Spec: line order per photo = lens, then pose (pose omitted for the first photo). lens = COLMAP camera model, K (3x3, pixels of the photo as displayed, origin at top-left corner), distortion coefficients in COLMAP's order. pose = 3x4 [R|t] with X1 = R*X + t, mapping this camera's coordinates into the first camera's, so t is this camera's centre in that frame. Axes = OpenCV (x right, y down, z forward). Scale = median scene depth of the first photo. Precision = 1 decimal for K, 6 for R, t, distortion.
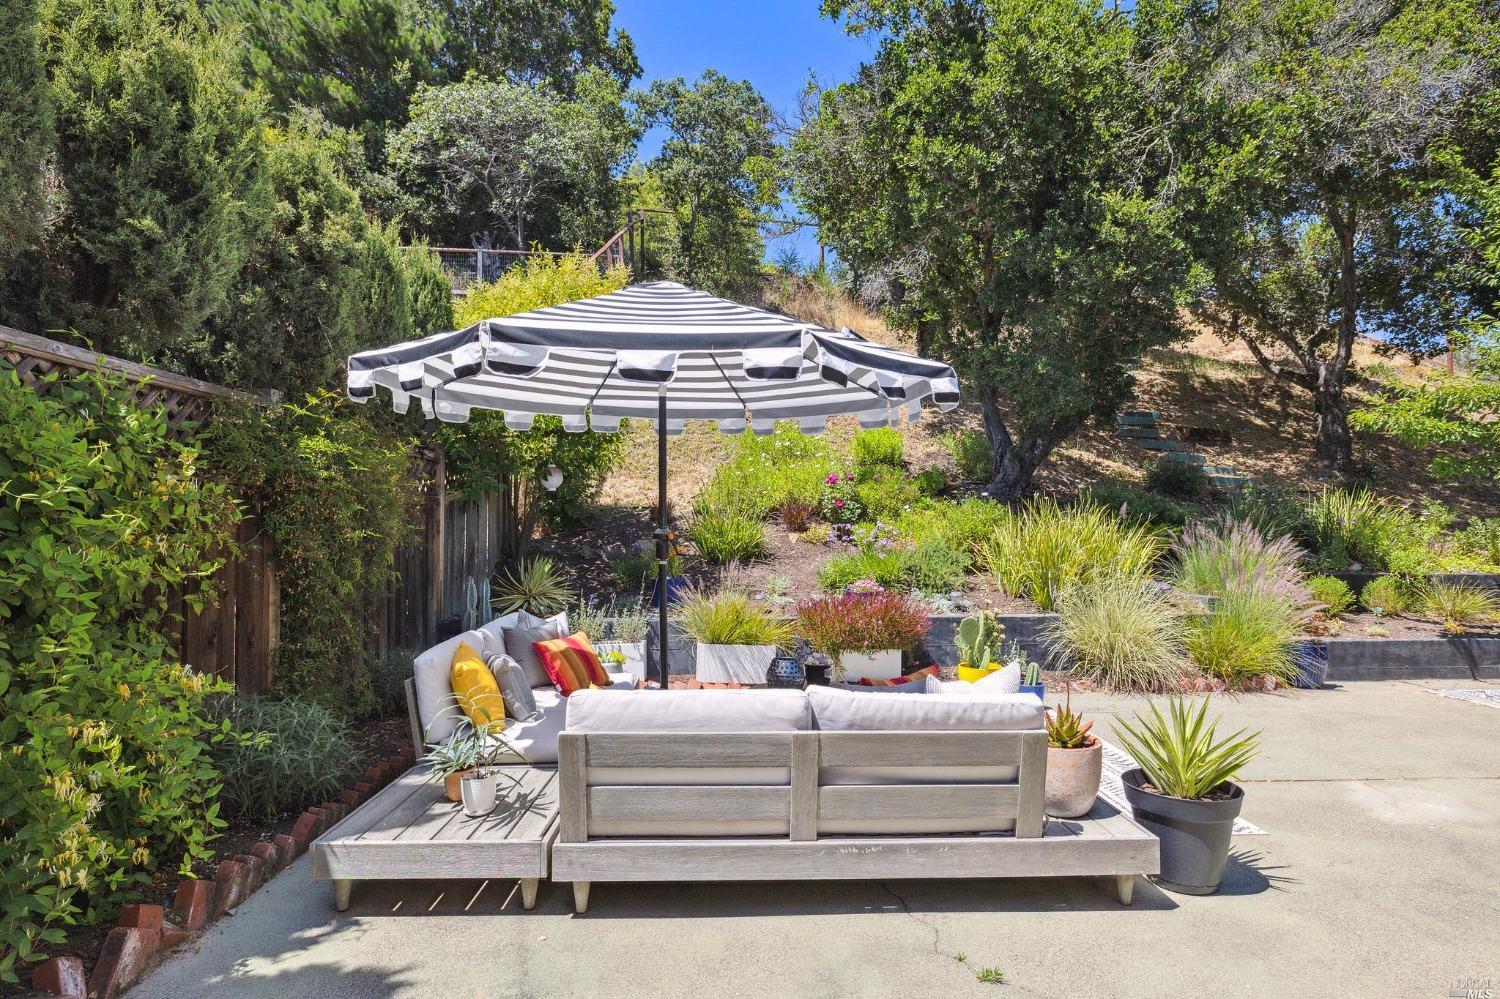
lens RADIAL K [[748.4, 0, 750.0], [0, 748.4, 499.5], [0, 0, 1]] dist [0.001627, 0.000629]
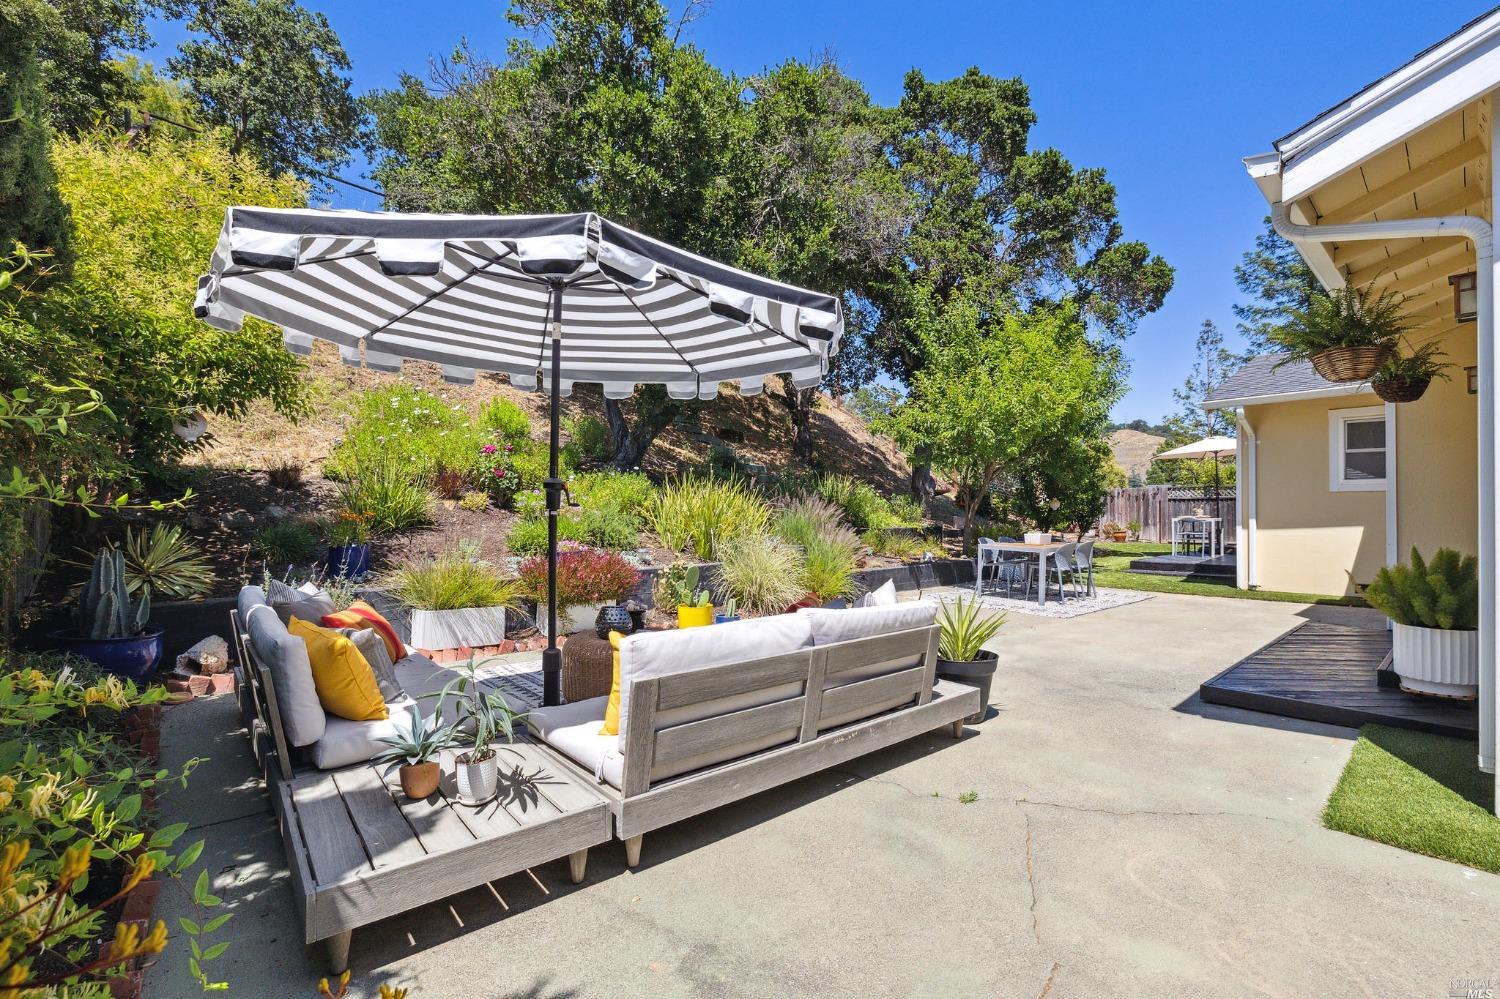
lens RADIAL K [[649.2, 0, 750.0], [0, 649.2, 499.5], [0, 0, 1]] dist [-0.000233, 0.000517]
pose [[0.795030, 0.007998, 0.606517, -0.237985], [-0.025354, 0.999477, 0.020055, 0.024777], [-0.606040, -0.031322, 0.794818, 0.103706]]
